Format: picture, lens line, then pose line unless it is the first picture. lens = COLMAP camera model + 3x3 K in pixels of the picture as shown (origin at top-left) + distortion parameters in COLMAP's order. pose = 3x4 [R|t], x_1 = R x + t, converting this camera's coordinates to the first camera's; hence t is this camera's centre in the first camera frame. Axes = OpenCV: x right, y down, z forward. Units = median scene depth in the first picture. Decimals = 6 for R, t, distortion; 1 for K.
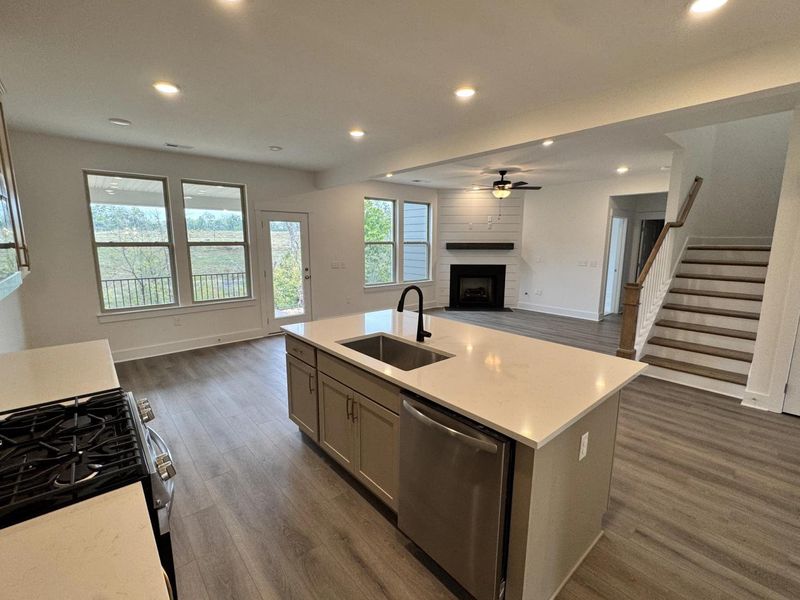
lens RADIAL K [[359.4, 0, 401.3], [0, 359.4, 303.5], [0, 0, 1]] dist [-0.005184, 0.001433]
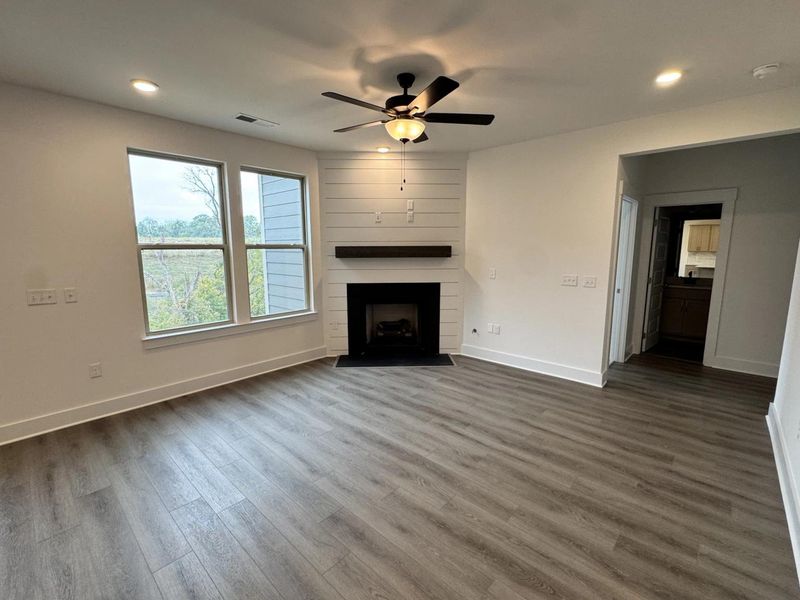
lens RADIAL K [[359.4, 0, 399.9], [0, 359.4, 305.1], [0, 0, 1]] dist [-0.005184, 0.001433]
pose [[0.993919, -0.022014, 0.107892, 0.162714], [0.023468, 0.999650, -0.012222, -0.066043], [-0.107585, 0.014679, 0.994087, 0.423012]]
